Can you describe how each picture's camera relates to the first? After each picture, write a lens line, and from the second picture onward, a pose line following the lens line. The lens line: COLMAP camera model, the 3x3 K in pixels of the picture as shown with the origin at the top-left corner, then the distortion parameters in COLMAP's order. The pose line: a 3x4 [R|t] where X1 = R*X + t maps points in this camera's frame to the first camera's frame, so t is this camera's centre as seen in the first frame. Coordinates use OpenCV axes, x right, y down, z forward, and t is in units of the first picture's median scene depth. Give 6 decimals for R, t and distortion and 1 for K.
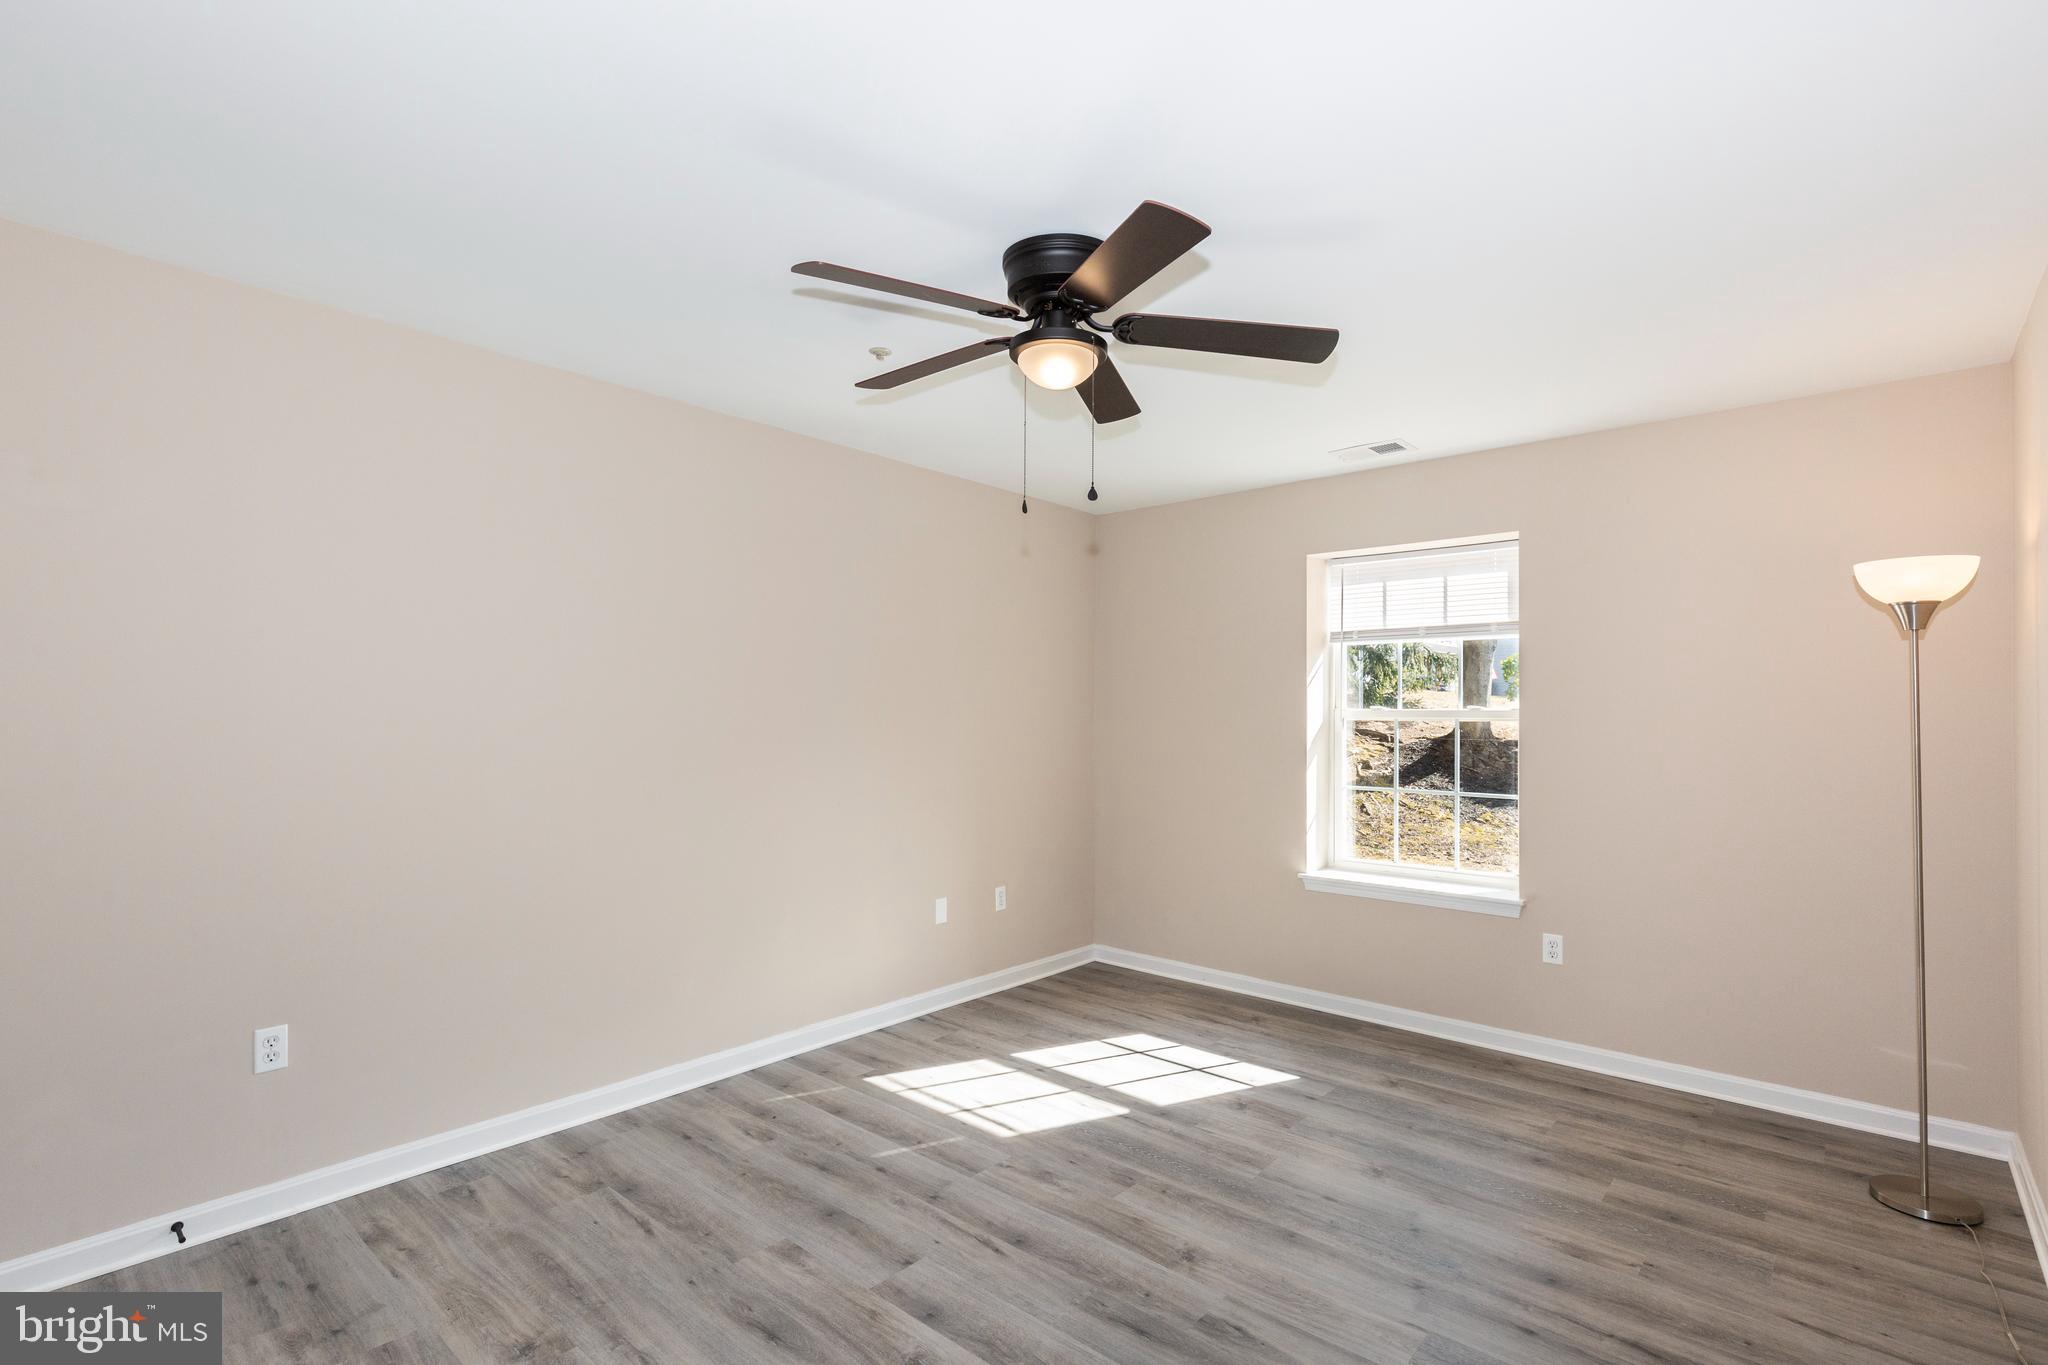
lens RADIAL K [[958.8, 0, 1033.9], [0, 958.8, 691.9], [0, 0, 1]] dist [0.002483, 0.000137]
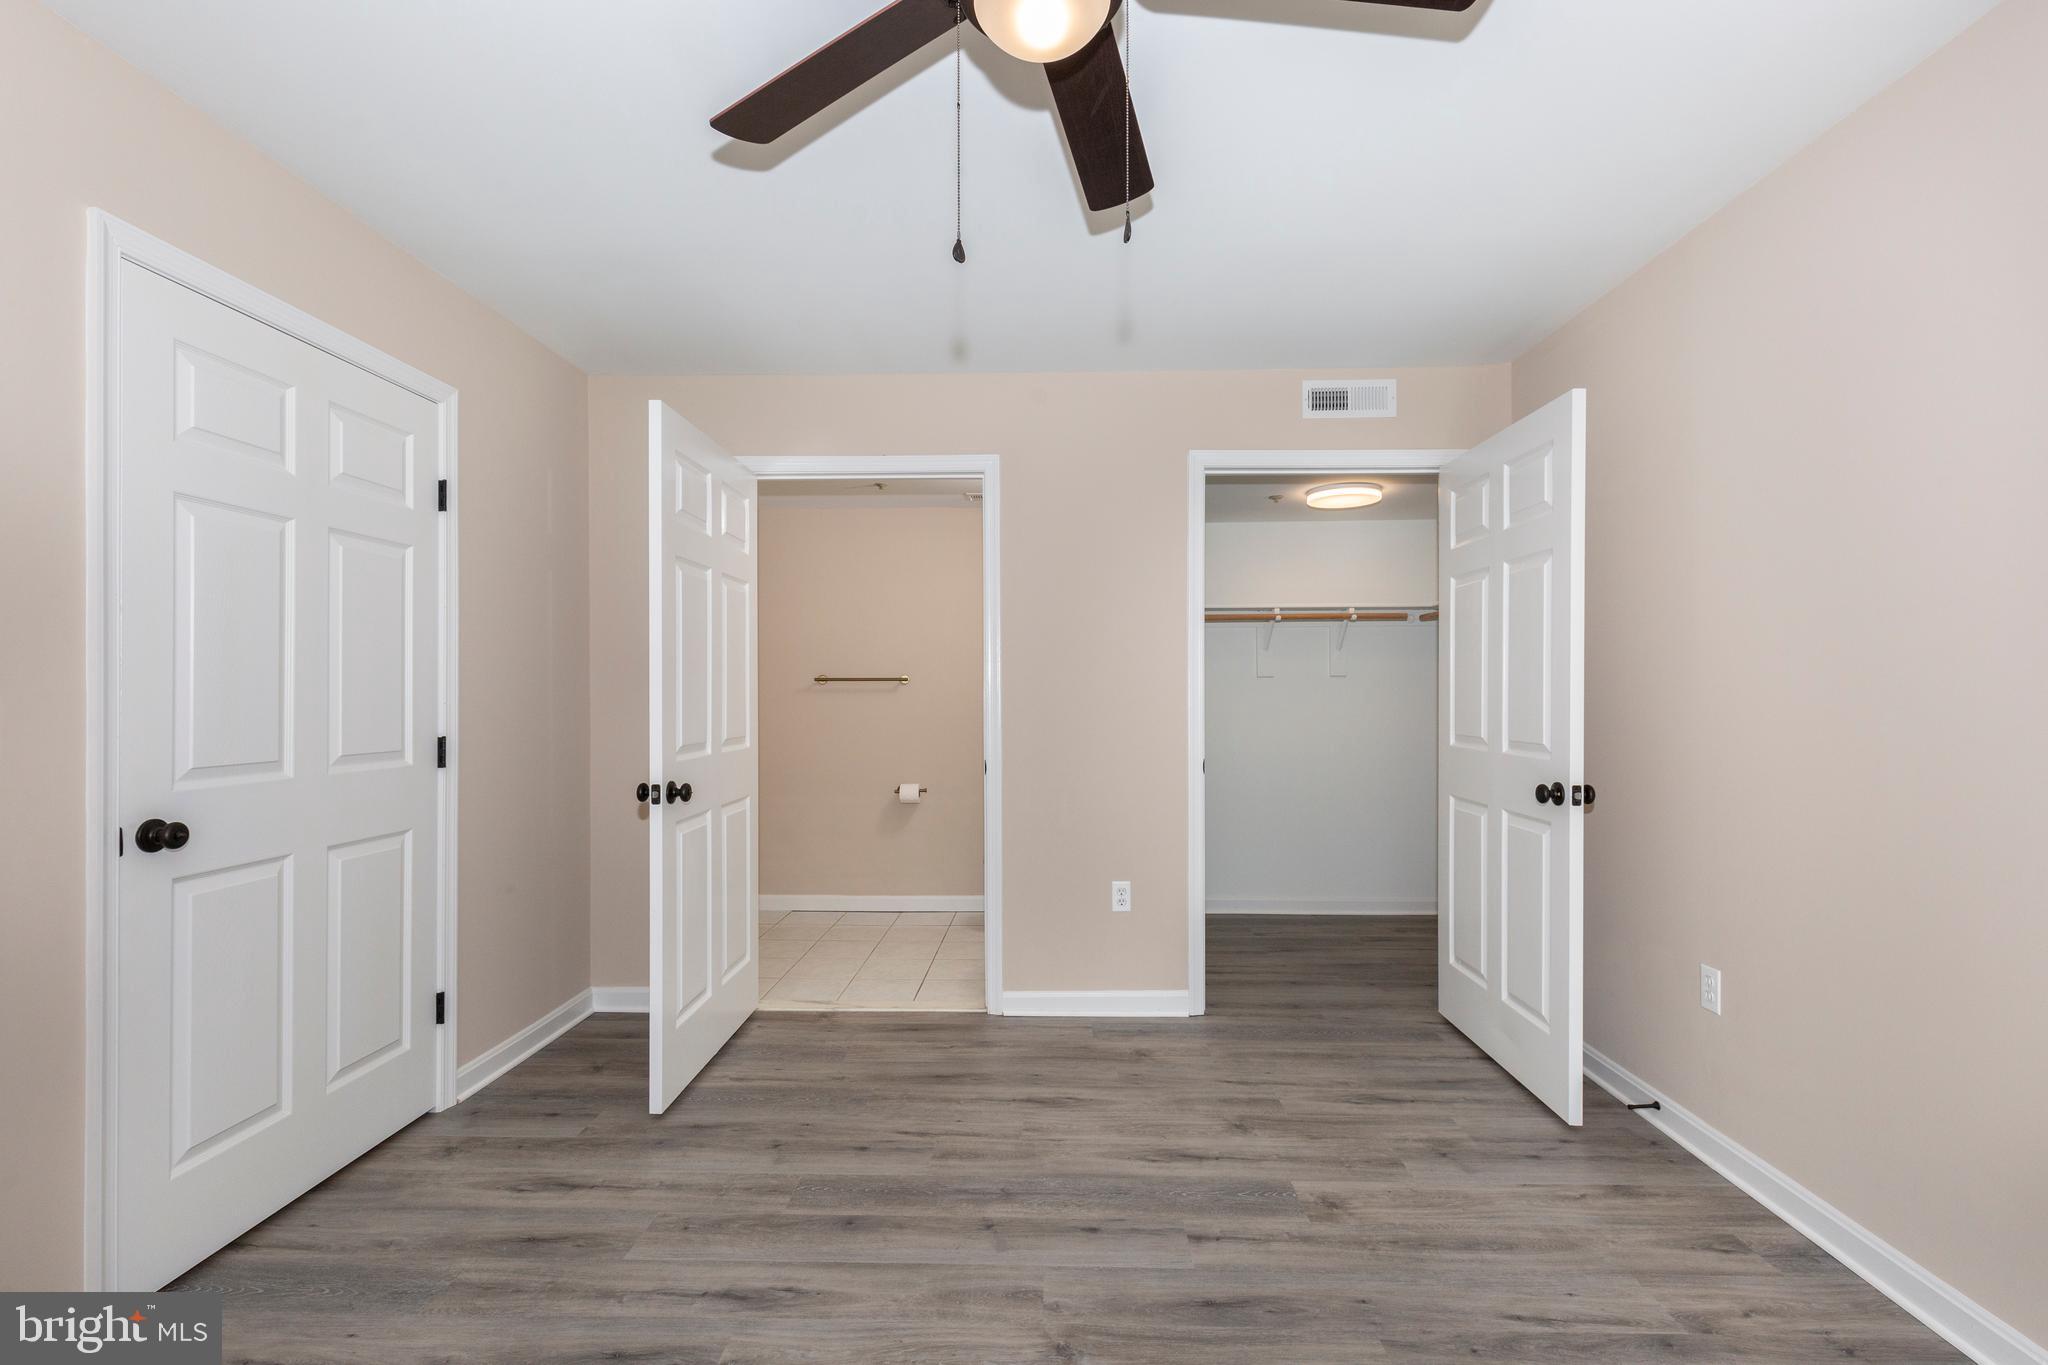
lens RADIAL K [[958.8, 0, 1033.9], [0, 958.8, 691.9], [0, 0, 1]] dist [0.002483, 0.000137]
pose [[-0.783972, -0.006878, -0.620759, 0.304513], [0.010896, 0.999632, -0.024836, 0.070191], [0.620701, -0.026234, -0.783608, 1.131262]]
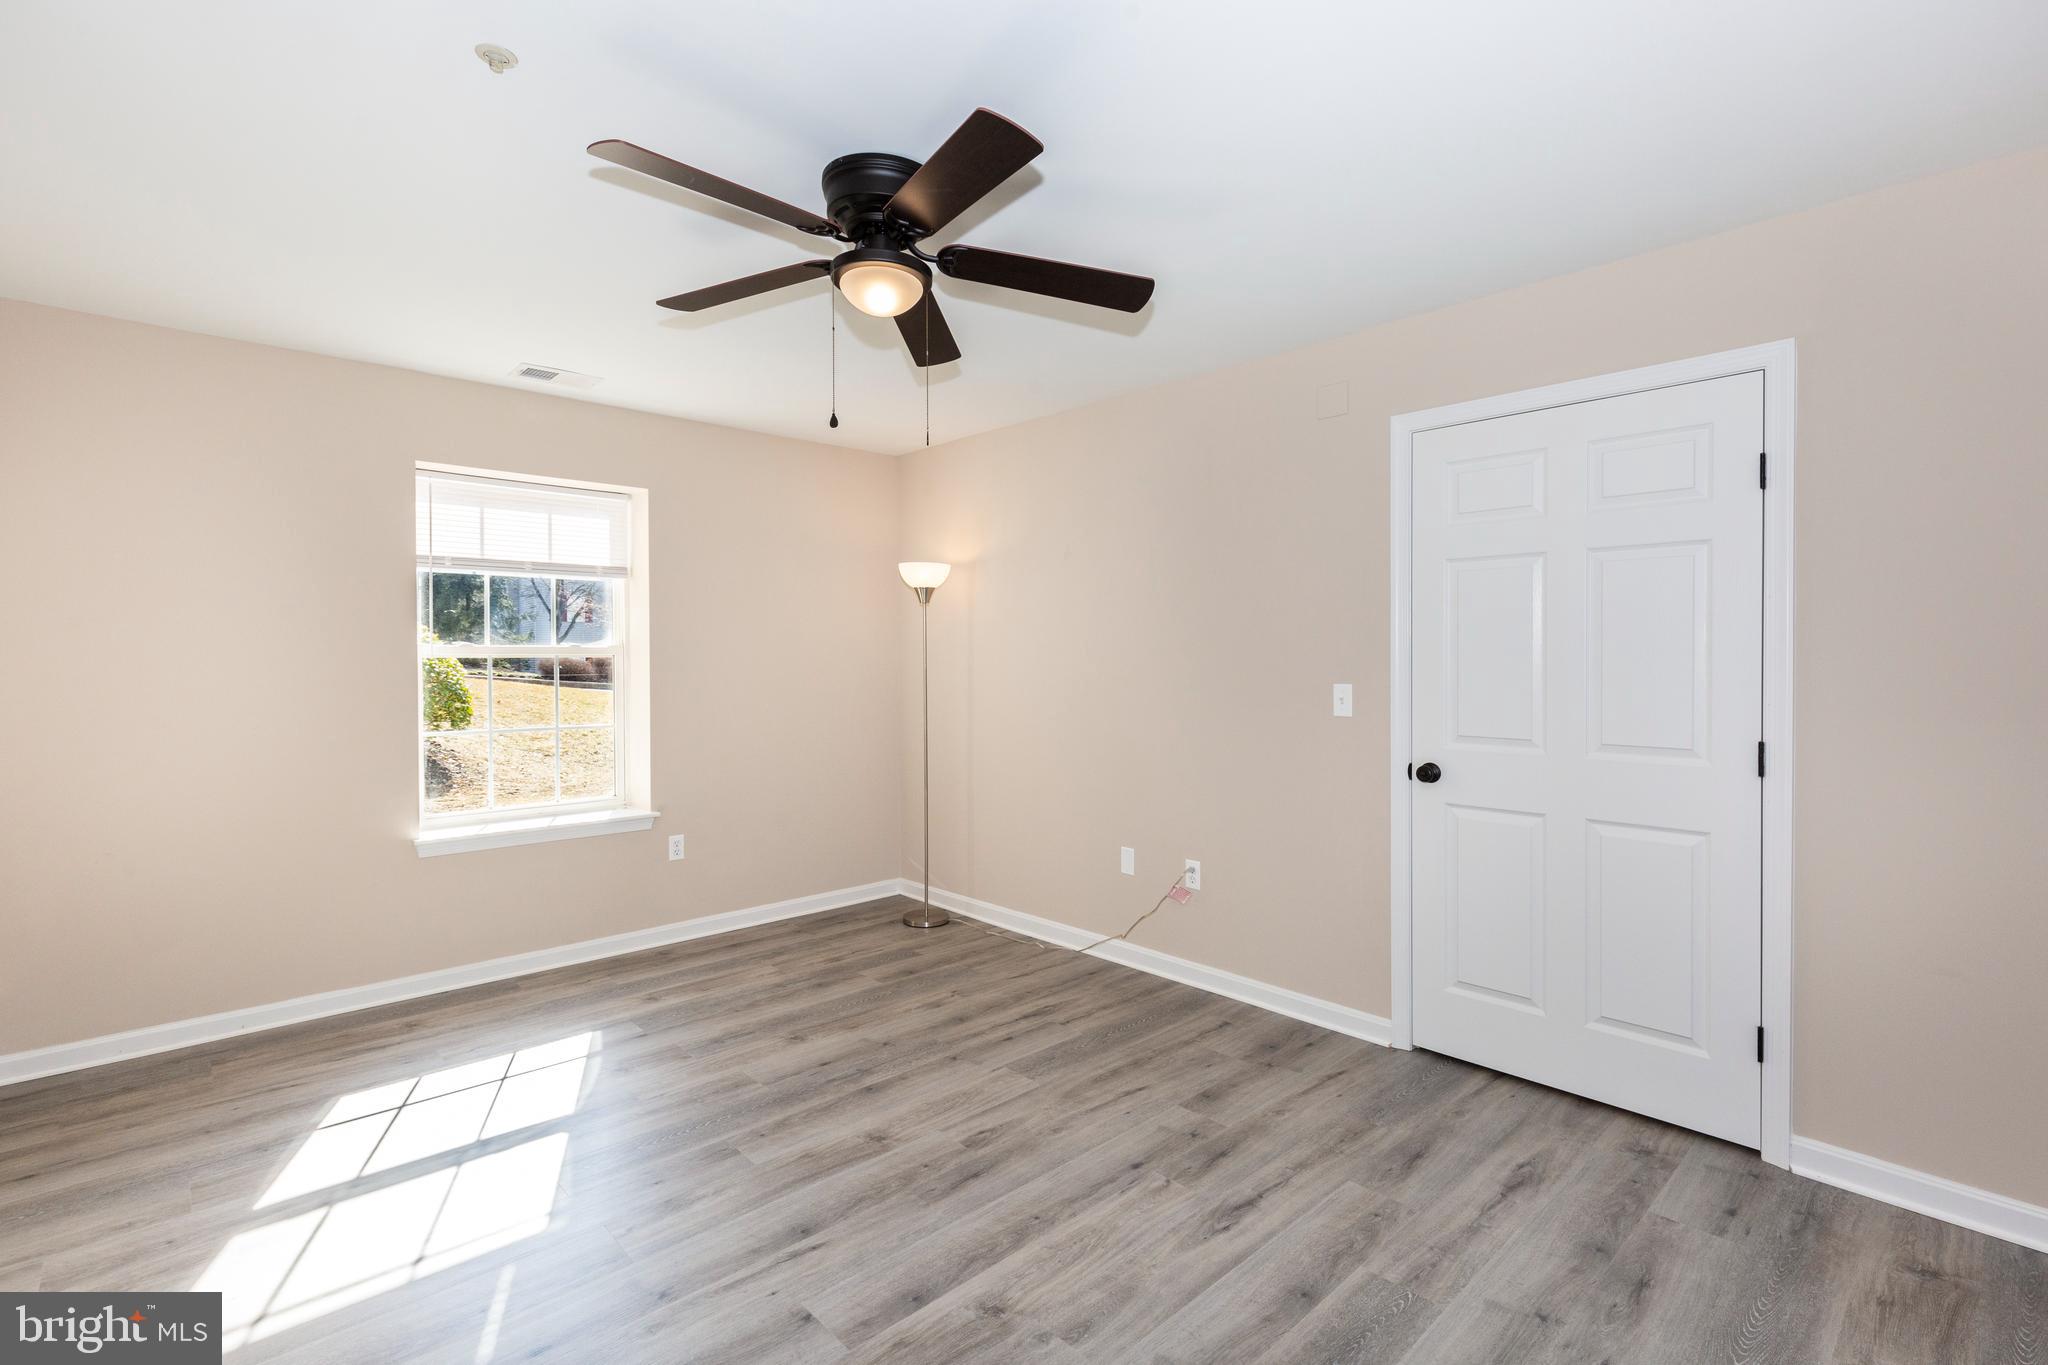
lens RADIAL K [[909.6, 0, 1028.7], [0, 909.6, 658.2], [0, 0, 1]] dist [0.001461, 0.000349]
pose [[0.114520, -0.009030, 0.993380, -0.690562], [-0.019567, 0.999744, 0.011344, 0.015532], [-0.993228, -0.020736, 0.114314, 0.579428]]
